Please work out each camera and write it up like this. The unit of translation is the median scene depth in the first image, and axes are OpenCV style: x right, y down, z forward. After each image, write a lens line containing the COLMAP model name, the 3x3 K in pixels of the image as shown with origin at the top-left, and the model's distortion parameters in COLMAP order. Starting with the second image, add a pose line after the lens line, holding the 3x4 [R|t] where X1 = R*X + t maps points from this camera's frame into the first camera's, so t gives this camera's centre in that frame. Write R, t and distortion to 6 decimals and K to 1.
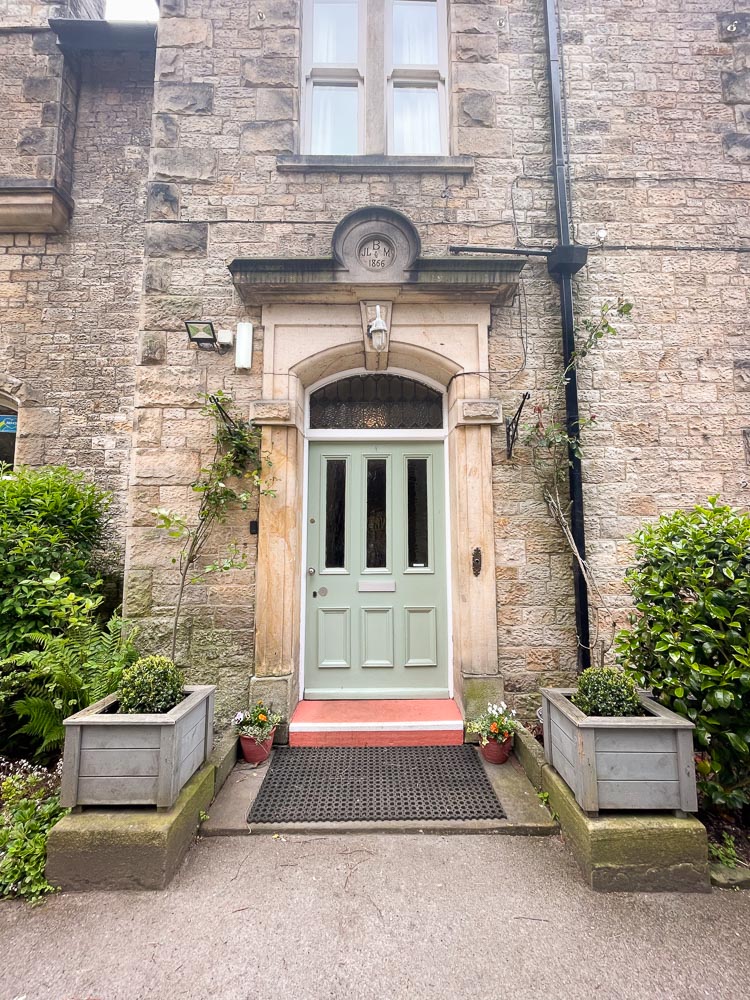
lens RADIAL K [[411.3, 0, 375.0], [0, 411.3, 500.0], [0, 0, 1]] dist [0.000815, -0.003767]
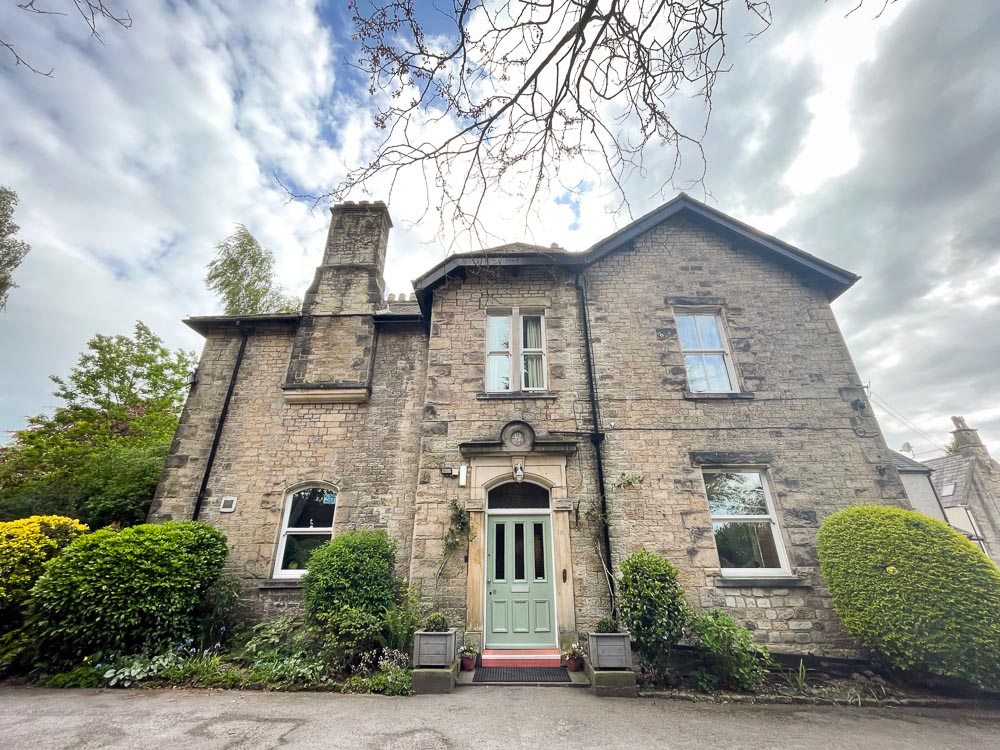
lens RADIAL K [[411.3, 0, 502.3], [0, 411.3, 373.6], [0, 0, 1]] dist [0.000815, -0.003767]
pose [[0.999612, -0.010891, -0.025639, -0.021164], [0.001827, 0.944050, -0.329796, -0.139291], [0.027796, 0.329622, 0.943704, -1.374485]]
